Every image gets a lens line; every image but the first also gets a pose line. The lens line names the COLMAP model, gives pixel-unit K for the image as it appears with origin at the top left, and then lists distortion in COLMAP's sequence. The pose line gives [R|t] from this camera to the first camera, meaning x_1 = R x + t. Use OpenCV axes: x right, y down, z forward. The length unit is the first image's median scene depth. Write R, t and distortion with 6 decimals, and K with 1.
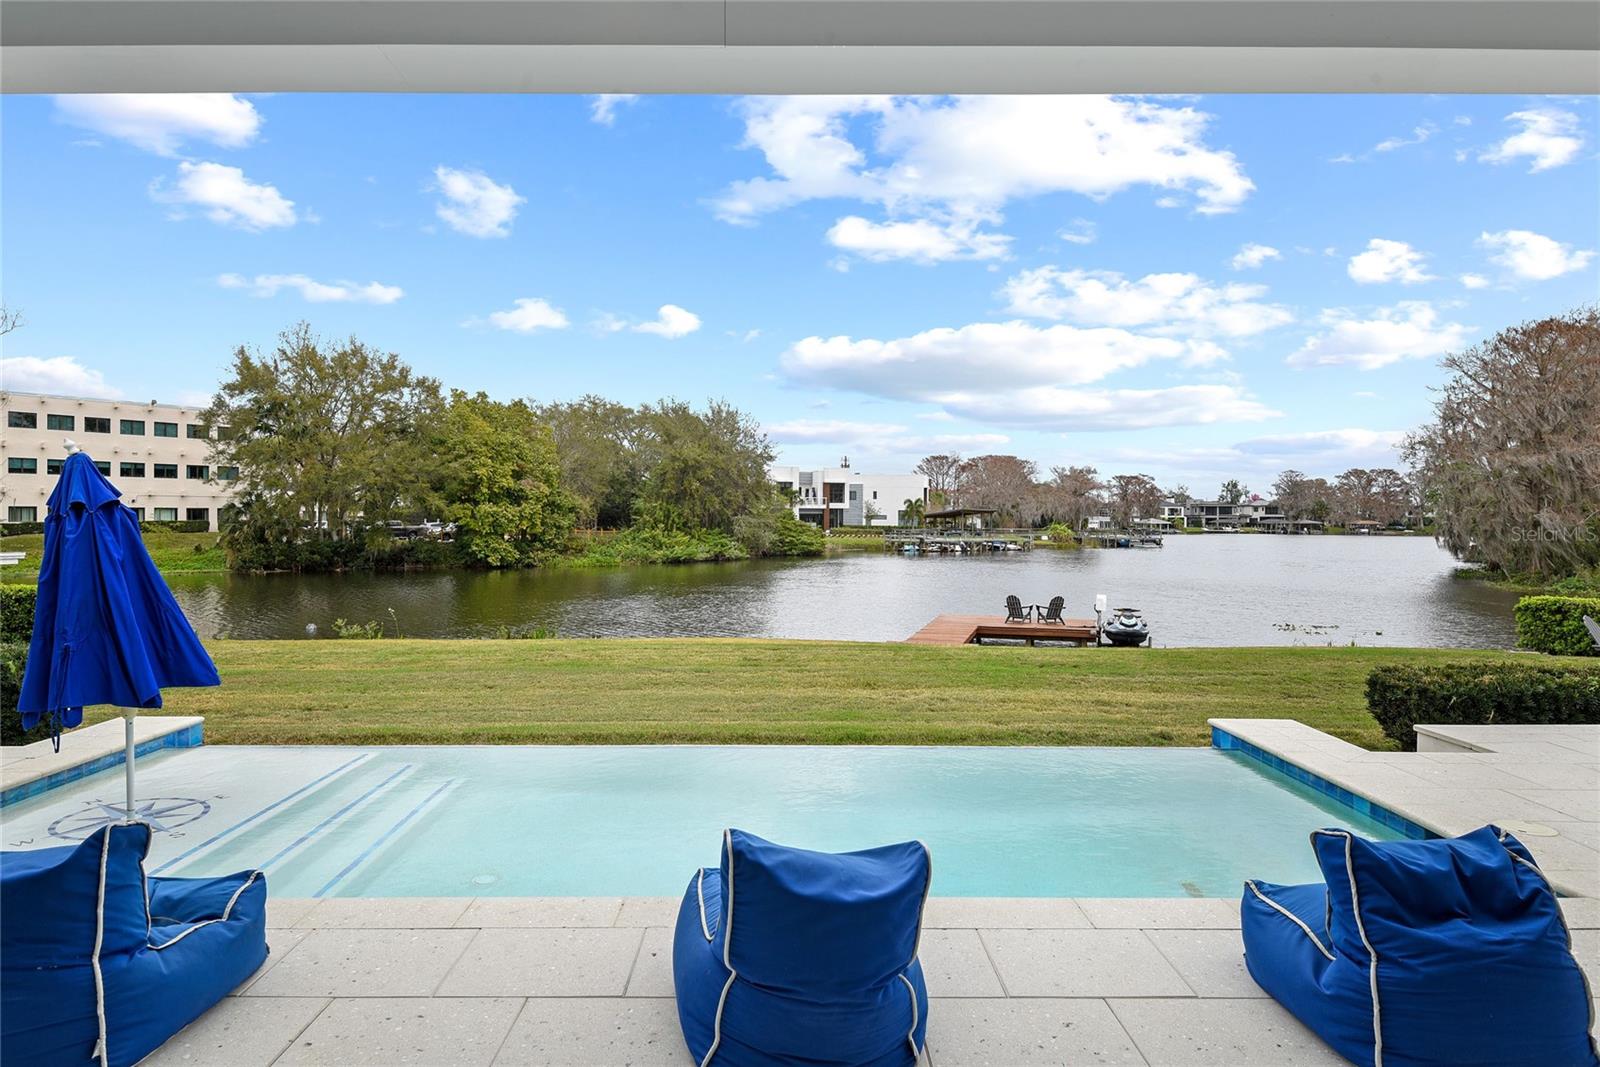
lens RADIAL K [[973.0, 0, 803.5], [0, 973.0, 528.4], [0, 0, 1]] dist [0.019795, 0.000250]
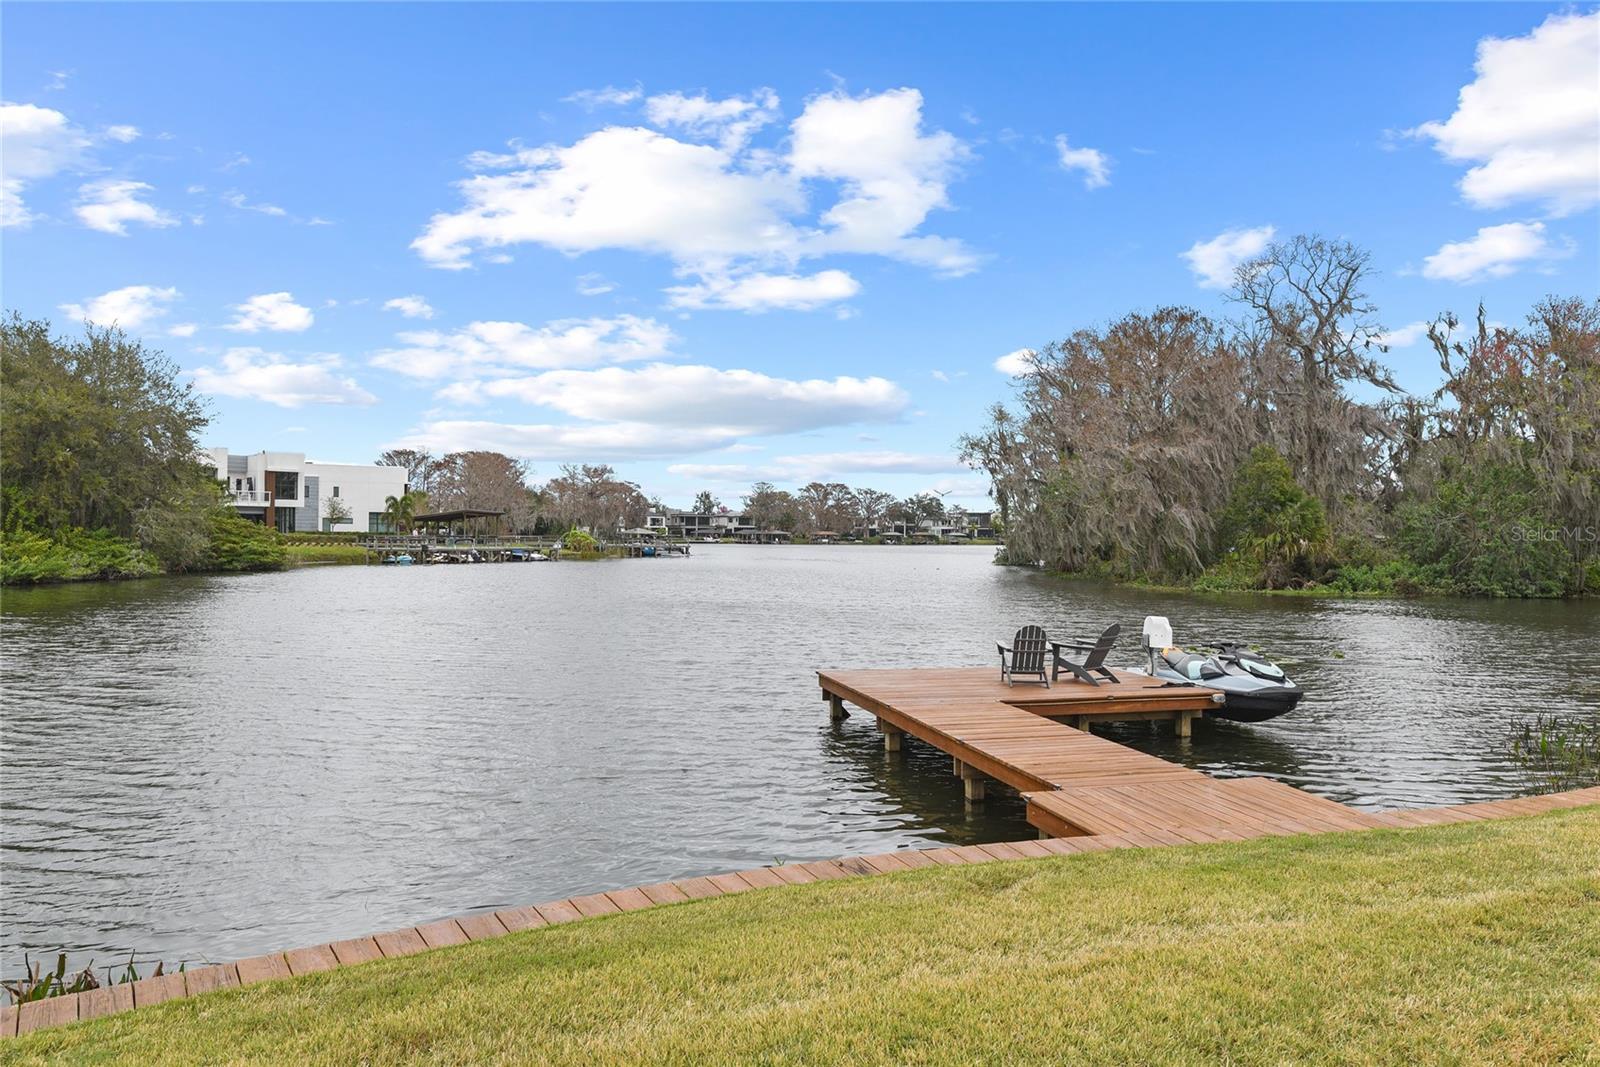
lens RADIAL K [[967.3, 0, 792.1], [0, 967.3, 539.2], [0, 0, 1]] dist [-0.024417, -0.004184]
pose [[0.842443, 0.000681, 0.538785, -0.032890], [0.002403, 0.999985, -0.005021, 0.008054], [-0.538781, 0.005525, 0.842428, 0.178047]]
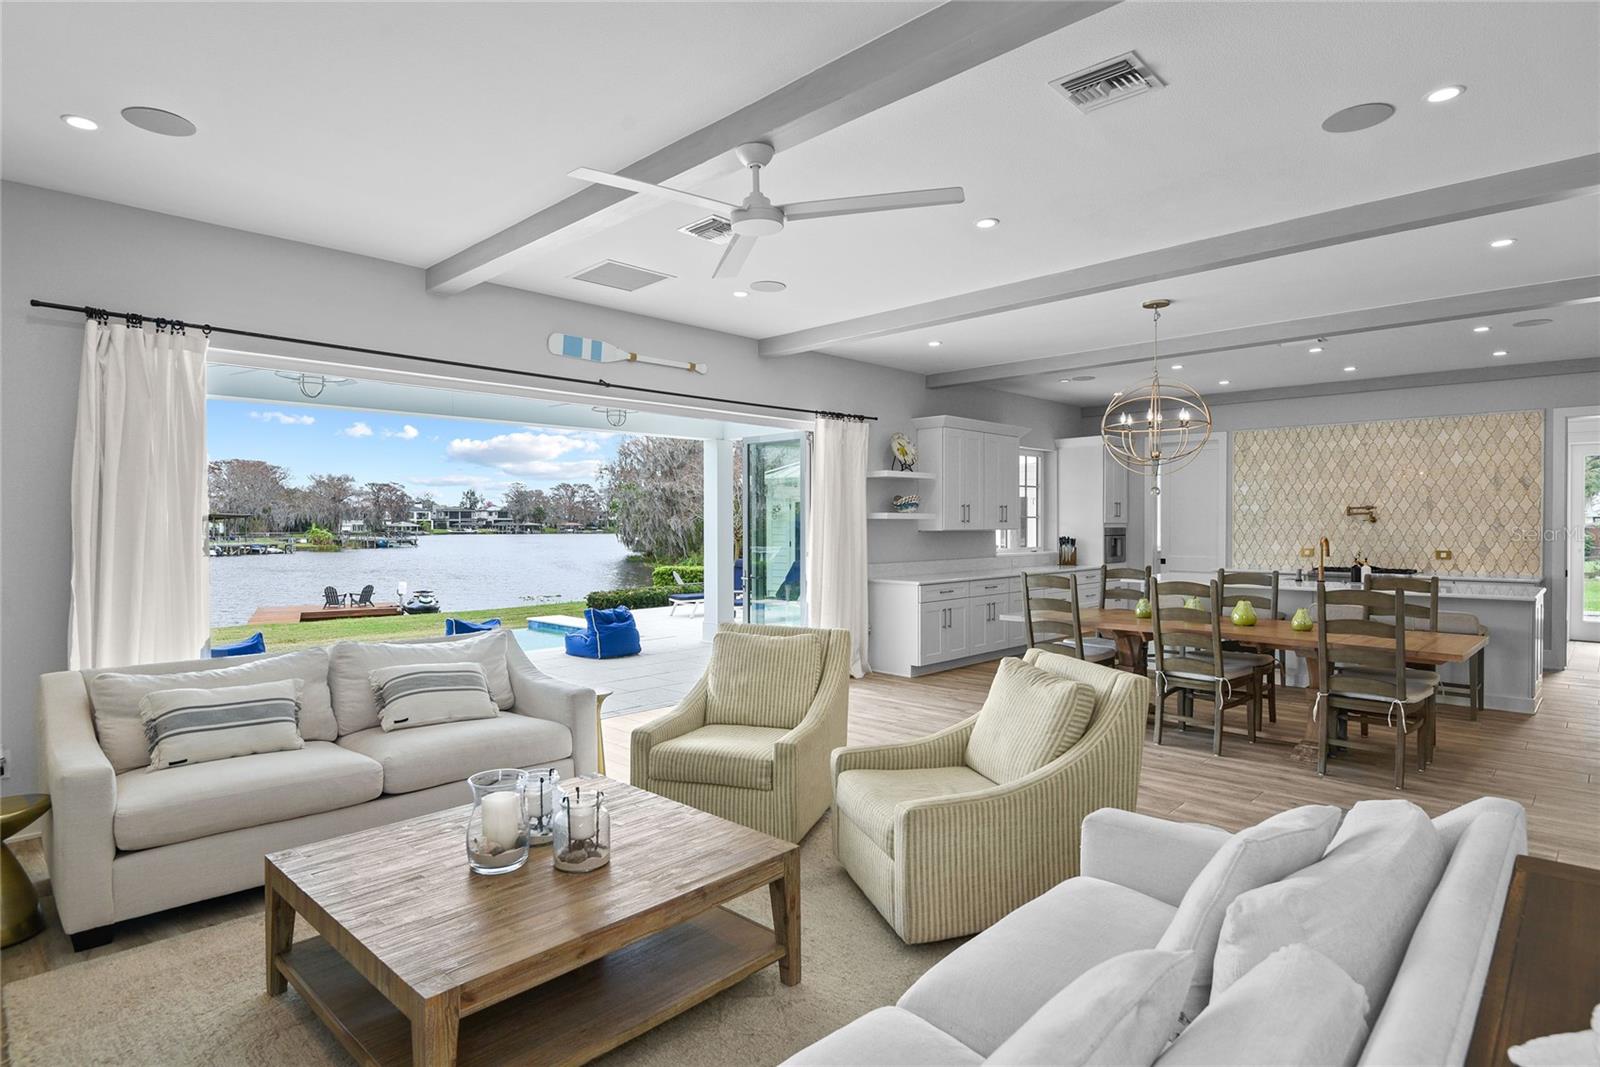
lens RADIAL K [[870.9, 0, 810.7], [0, 870.9, 533.2], [0, 0, 1]] dist [0.001392, -0.003962]
pose [[0.702745, -0.013508, 0.711313, -0.038752], [0.010591, 0.999908, 0.008526, -0.000711], [-0.711363, 0.001542, 0.702823, -0.061099]]
